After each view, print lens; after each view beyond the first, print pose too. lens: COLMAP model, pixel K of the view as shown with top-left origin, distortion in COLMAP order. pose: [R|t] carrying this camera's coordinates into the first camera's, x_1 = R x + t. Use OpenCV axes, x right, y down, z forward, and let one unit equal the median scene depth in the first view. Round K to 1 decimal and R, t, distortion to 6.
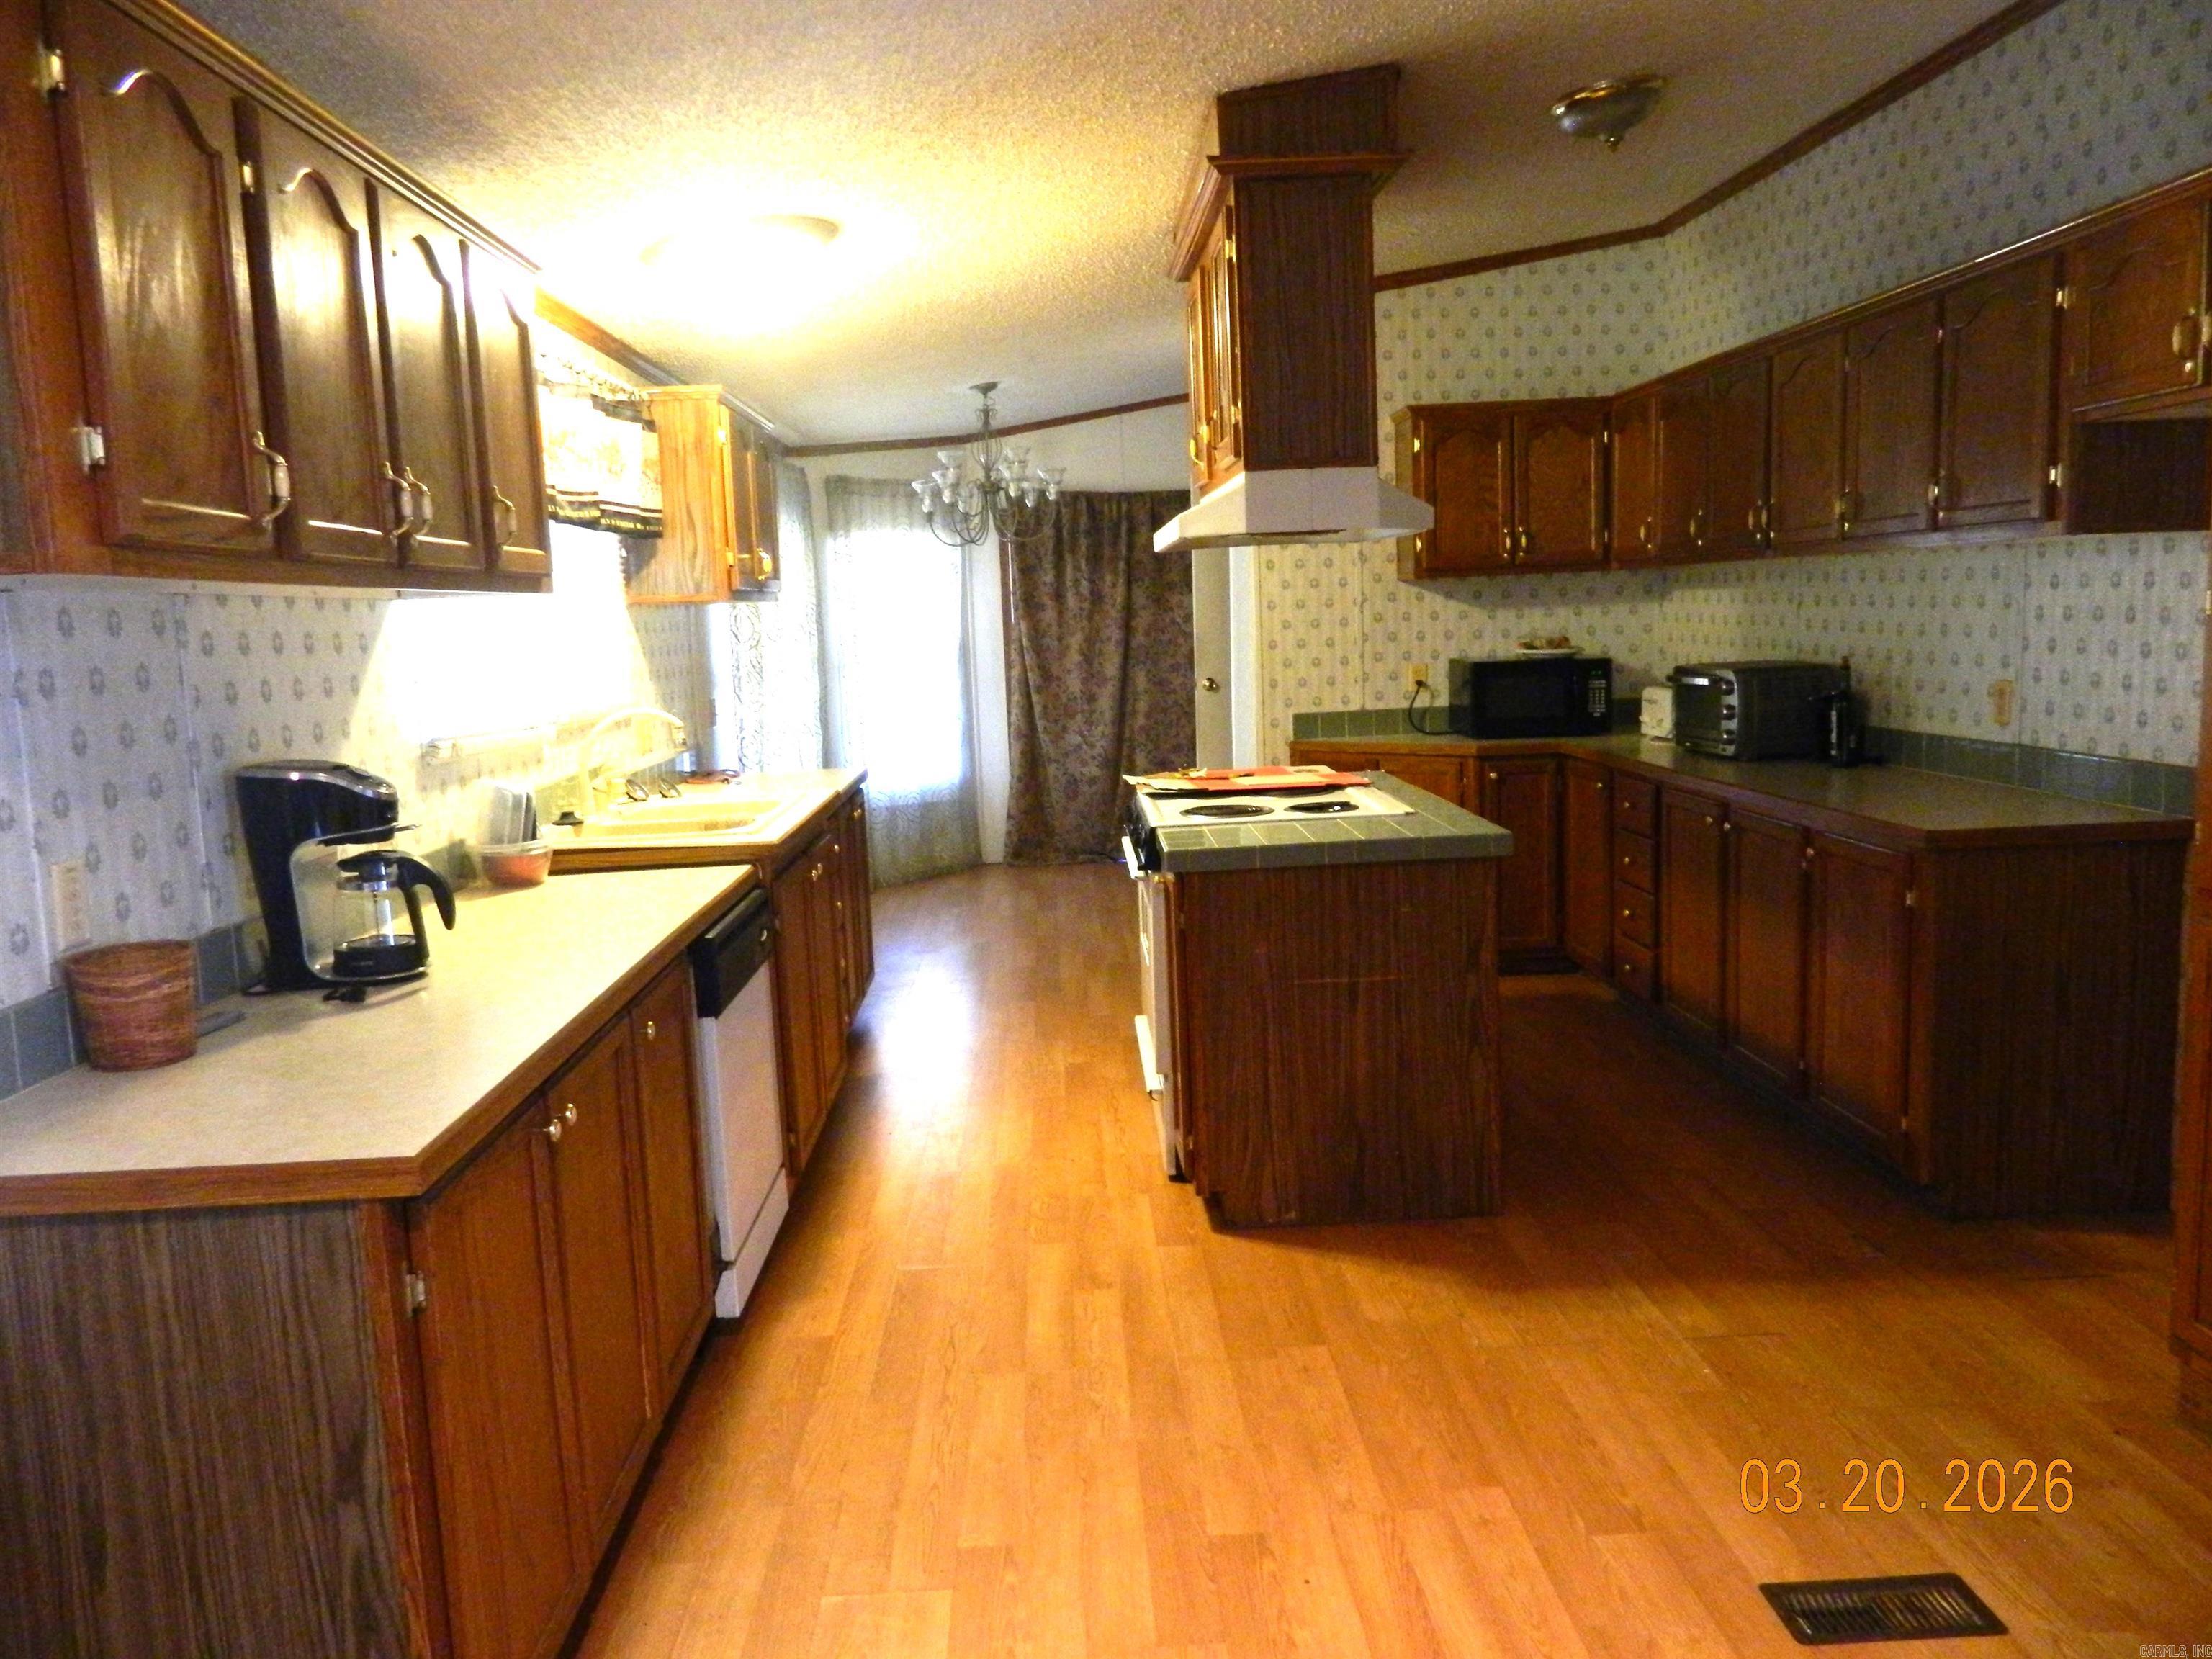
lens RADIAL K [[1621.1, 0, 1102.1], [0, 1621.1, 825.1], [0, 0, 1]] dist [0.002076, -0.013765]
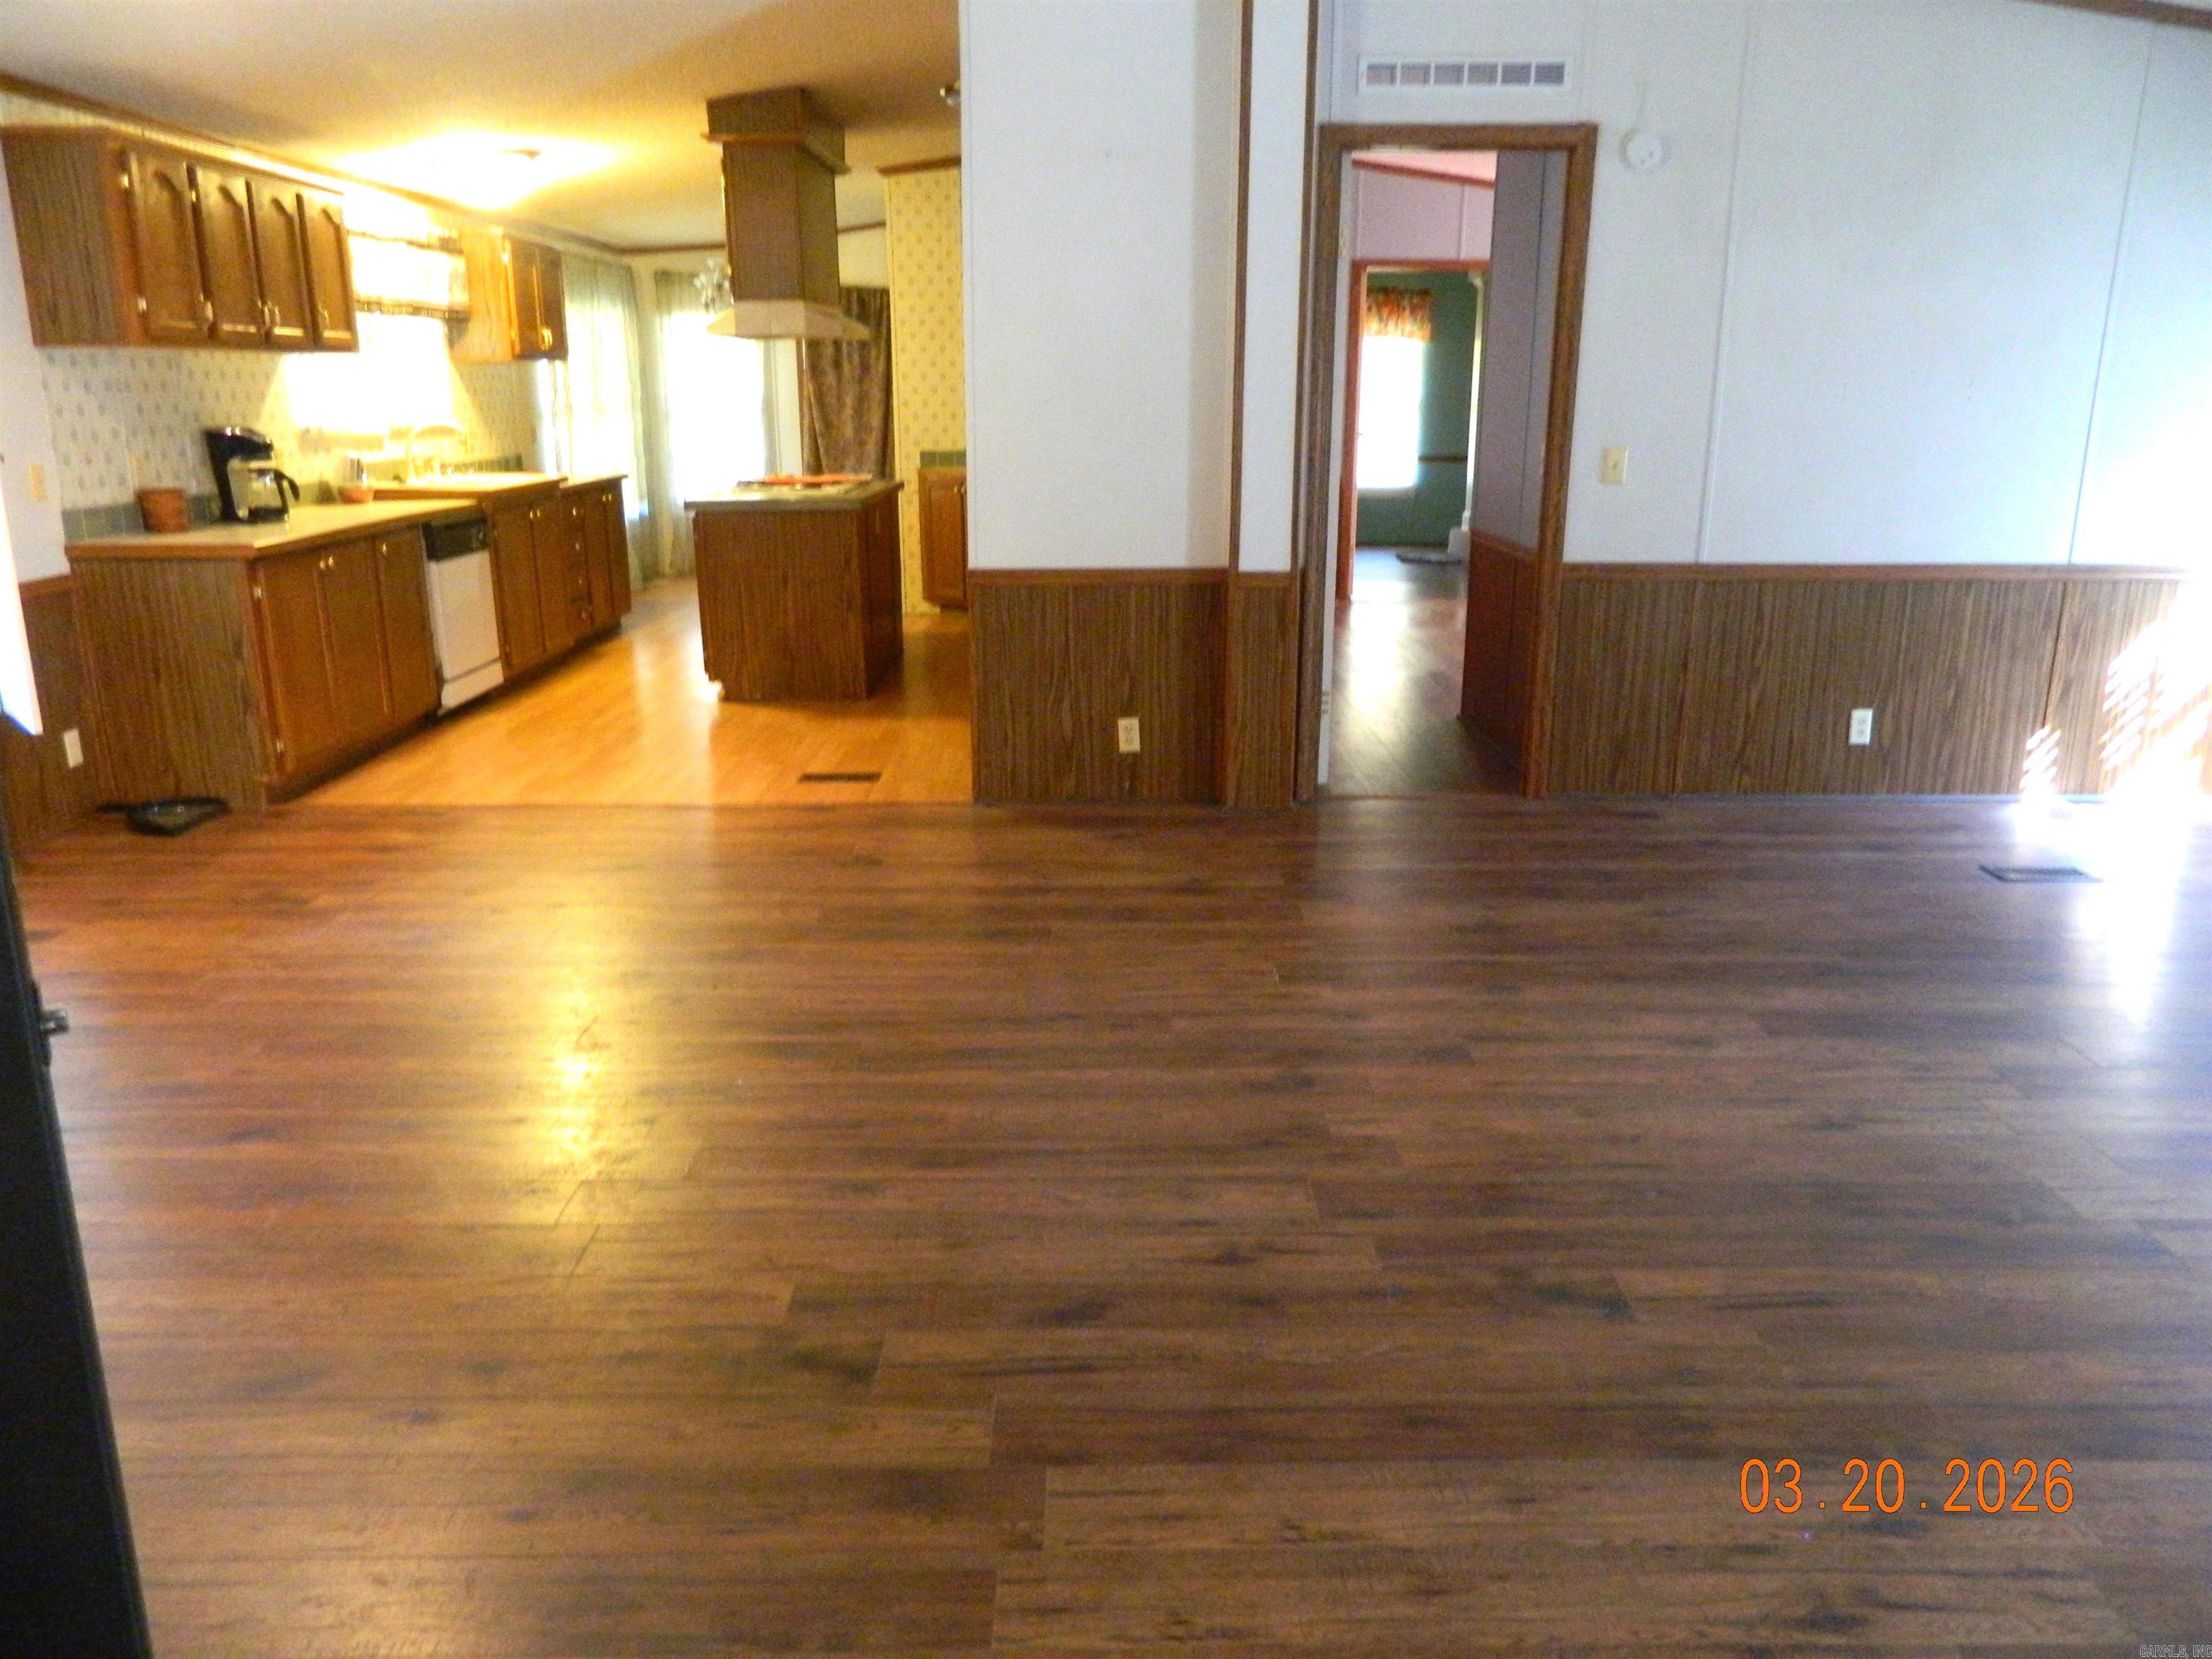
lens RADIAL K [[1621.1, 0, 1111.0], [0, 1621.1, 832.0], [0, 0, 1]] dist [0.002076, -0.013765]
pose [[0.999013, 0.041273, -0.016440, 0.830818], [-0.038587, 0.989491, 0.139349, 0.164629], [0.022019, -0.138578, 0.990107, -1.360950]]
